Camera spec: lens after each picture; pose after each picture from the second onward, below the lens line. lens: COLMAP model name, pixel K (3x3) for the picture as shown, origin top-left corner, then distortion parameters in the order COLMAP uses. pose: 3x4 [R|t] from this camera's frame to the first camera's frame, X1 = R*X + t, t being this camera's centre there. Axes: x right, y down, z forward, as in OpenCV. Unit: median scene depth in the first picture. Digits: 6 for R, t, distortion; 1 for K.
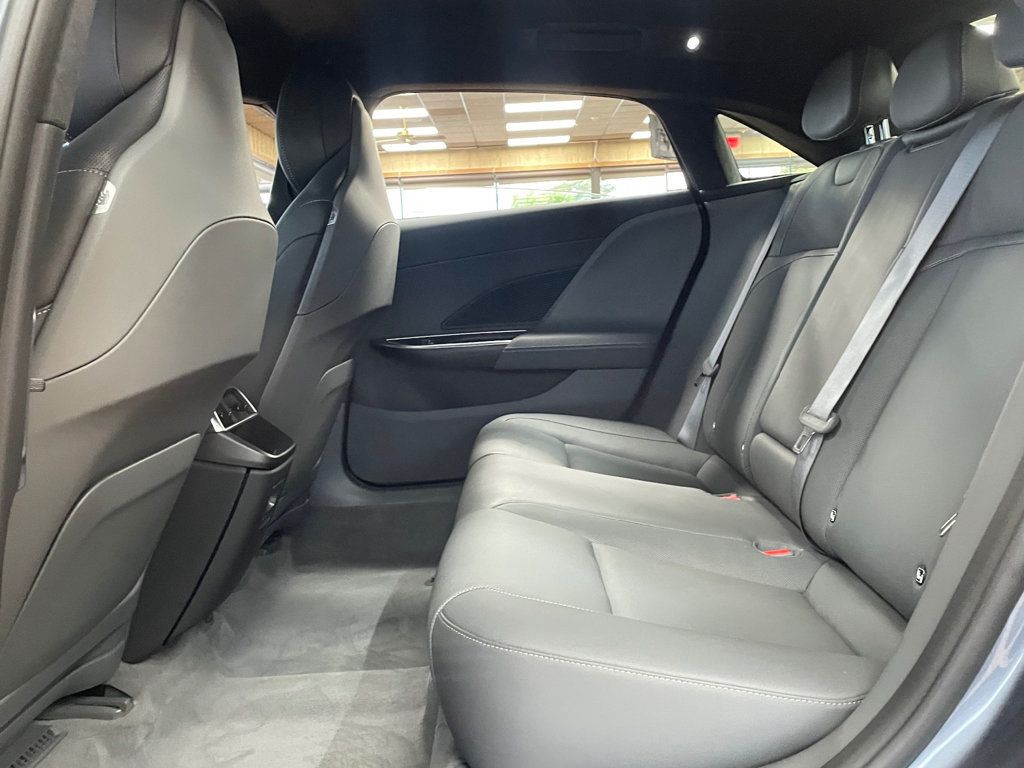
lens RADIAL K [[947.1, 0, 512.0], [0, 947.1, 384.0], [0, 0, 1]] dist [0.053465, -0.010413]
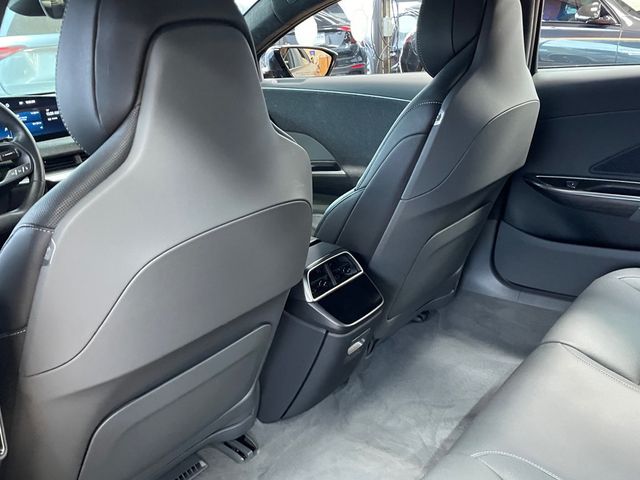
lens RADIAL K [[591.9, 0, 320.0], [0, 591.9, 240.0], [0, 0, 1]] dist [0.053465, -0.010413]
pose [[0.781800, 0.216744, -0.584646, 0.159945], [-0.045671, 0.955027, 0.292982, -0.259509], [0.621854, -0.202352, 0.756539, 0.377825]]
